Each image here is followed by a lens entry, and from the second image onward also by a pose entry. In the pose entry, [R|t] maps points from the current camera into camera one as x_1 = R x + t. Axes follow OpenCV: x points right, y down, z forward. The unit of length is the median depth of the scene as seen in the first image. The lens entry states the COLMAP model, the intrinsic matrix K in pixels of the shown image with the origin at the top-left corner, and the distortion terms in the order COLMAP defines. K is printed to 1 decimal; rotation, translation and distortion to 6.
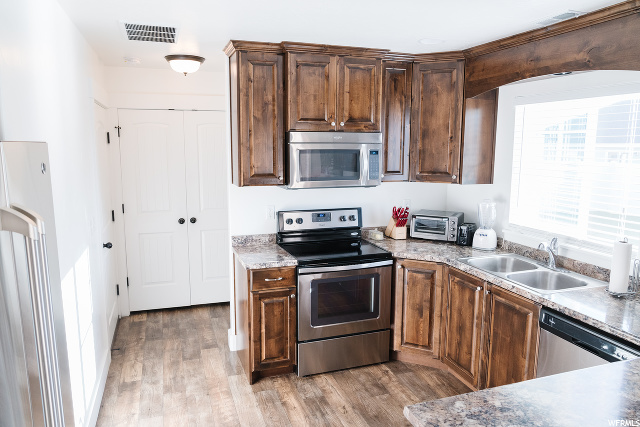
lens RADIAL K [[449.9, 0, 320.8], [0, 449.9, 211.5], [0, 0, 1]] dist [-0.022714, 0.000914]
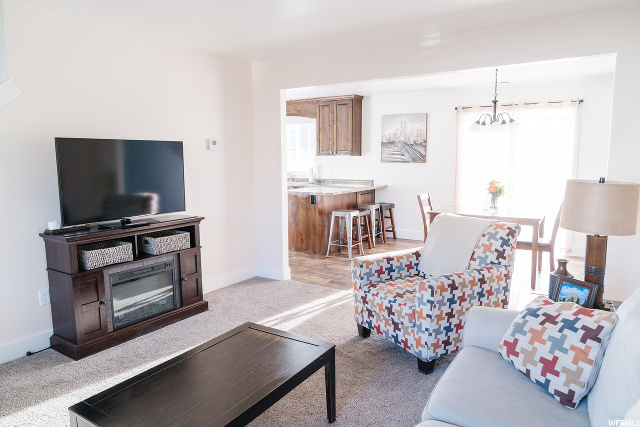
lens RADIAL K [[437.5, 0, 317.4], [0, 437.5, 213.9], [0, 0, 1]] dist [-0.023777, 0.000892]
pose [[0.788700, -0.094869, 0.607414, -0.944864], [0.102796, 0.994463, 0.021843, 0.249800], [-0.606123, 0.045212, 0.794085, -1.165793]]
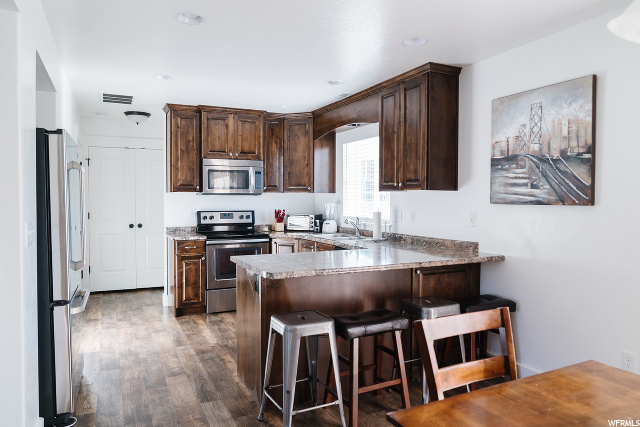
lens RADIAL K [[437.5, 0, 319.9], [0, 437.5, 212.1], [0, 0, 1]] dist [-0.023777, 0.000892]
pose [[0.993472, -0.006271, 0.113900, 0.160888], [0.019888, 0.992717, -0.118816, 0.200007], [-0.112326, 0.120306, 0.986362, -0.552664]]
